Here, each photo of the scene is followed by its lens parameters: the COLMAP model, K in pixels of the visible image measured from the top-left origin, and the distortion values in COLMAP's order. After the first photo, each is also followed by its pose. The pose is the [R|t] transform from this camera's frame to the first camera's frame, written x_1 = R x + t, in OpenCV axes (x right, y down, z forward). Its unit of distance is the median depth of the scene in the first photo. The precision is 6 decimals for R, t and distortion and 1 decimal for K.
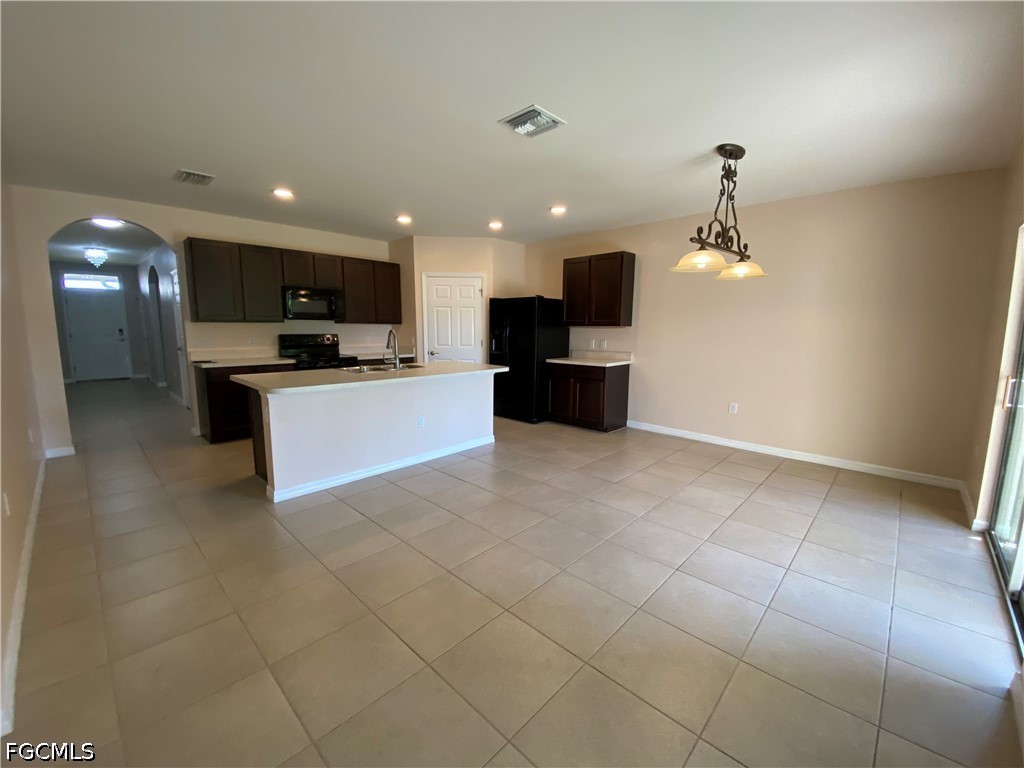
lens RADIAL K [[414.3, 0, 512.0], [0, 414.3, 384.0], [0, 0, 1]] dist [0.029573, -0.023915]
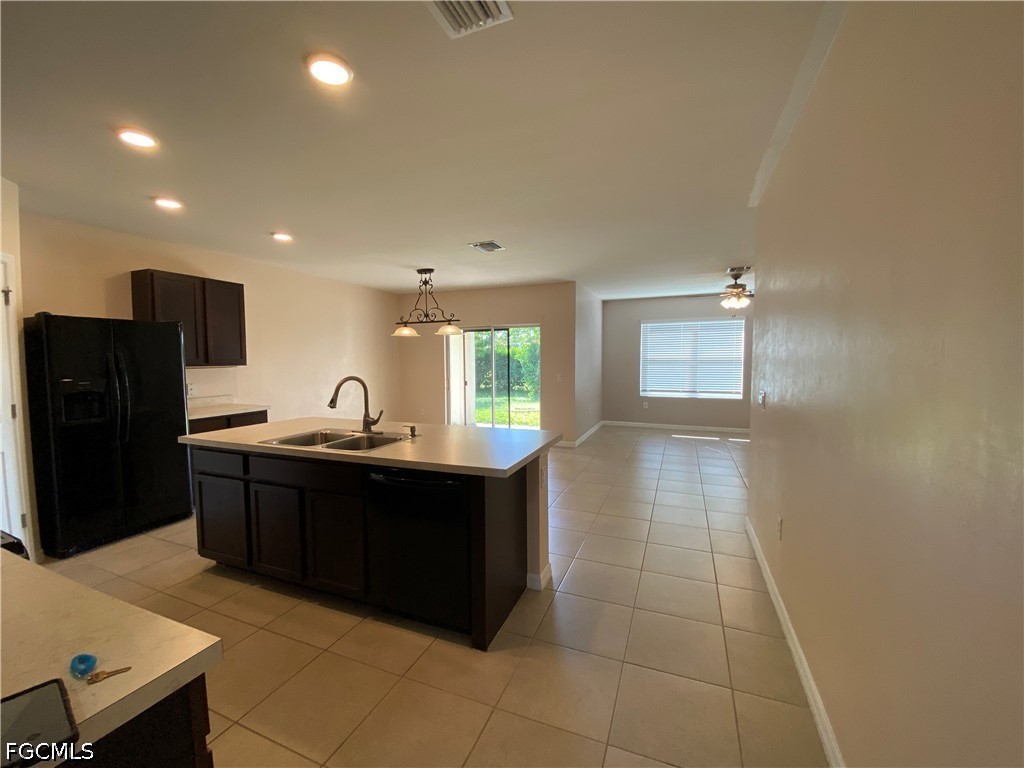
lens RADIAL K [[427.9, 0, 511.3], [0, 427.9, 391.1], [0, 0, 1]] dist [0.031325, -0.000291]
pose [[-0.363782, -0.077261, 0.928275, -0.793126], [0.131239, 0.982362, 0.133194, -0.128602], [-0.922192, 0.170280, -0.347226, 0.769655]]
